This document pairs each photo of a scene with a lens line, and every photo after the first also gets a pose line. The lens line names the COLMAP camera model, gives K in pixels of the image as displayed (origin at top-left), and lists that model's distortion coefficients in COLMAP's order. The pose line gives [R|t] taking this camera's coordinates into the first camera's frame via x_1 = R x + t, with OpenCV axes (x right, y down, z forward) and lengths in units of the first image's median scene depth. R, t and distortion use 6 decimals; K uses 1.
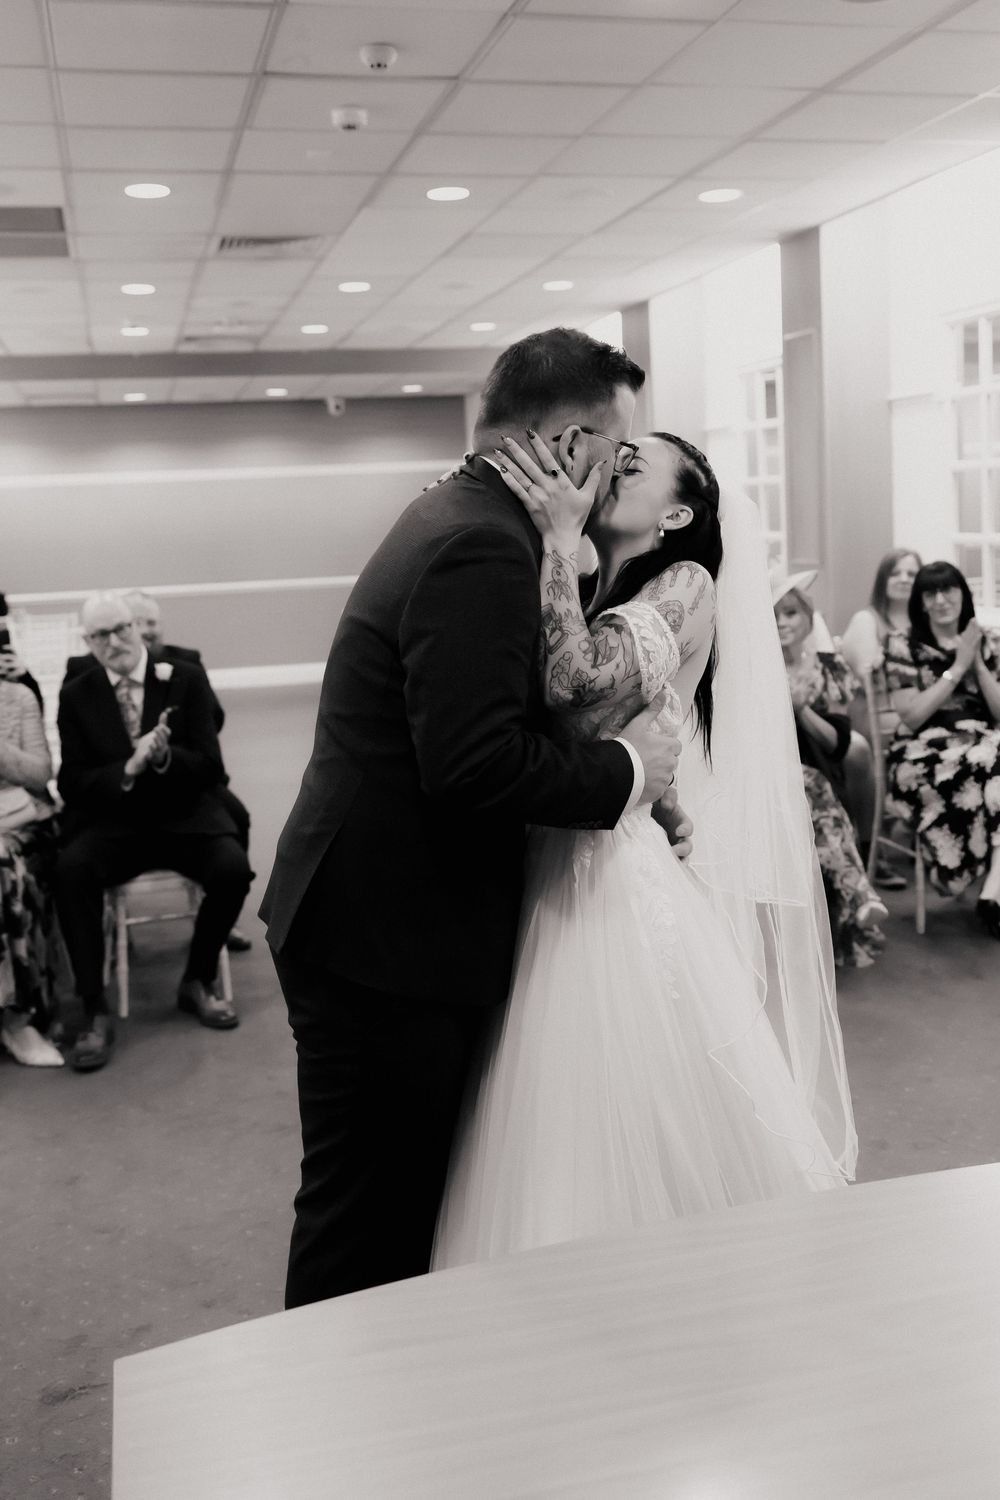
lens RADIAL K [[1497.3, 0, 500.0], [0, 1497.3, 750.0], [0, 0, 1]] dist [0.015077, -0.000131]
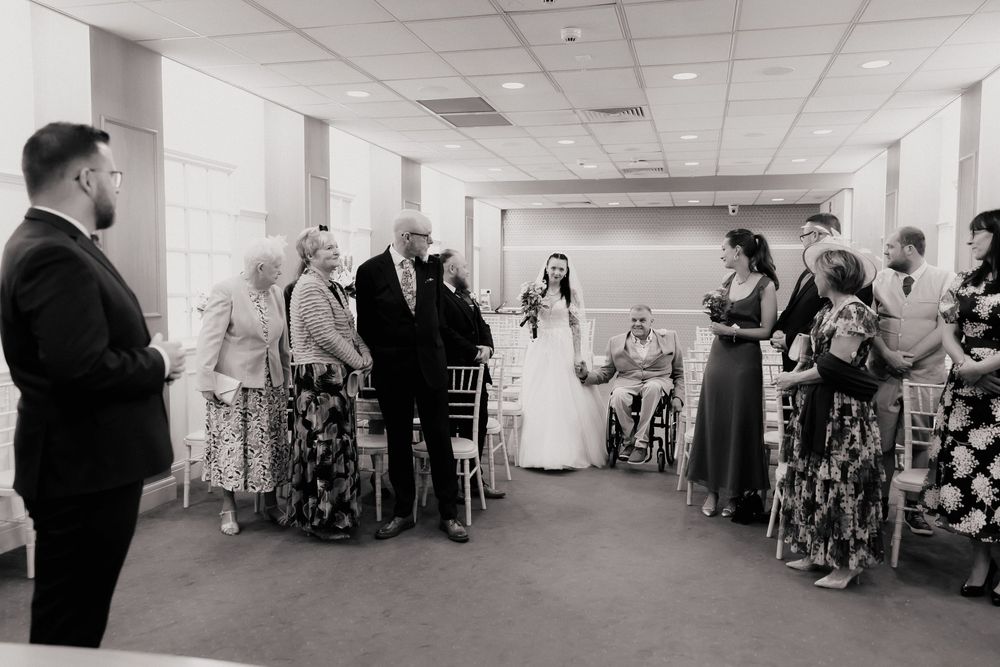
lens RADIAL K [[839.1, 0, 497.9], [0, 839.1, 368.9], [0, 0, 1]] dist [-0.003400, 0.082691]
pose [[0.881338, 0.095861, -0.462660, 0.300708], [-0.116765, 0.993019, -0.016682, -0.007433], [0.457831, 0.068726, 0.886379, 0.115461]]
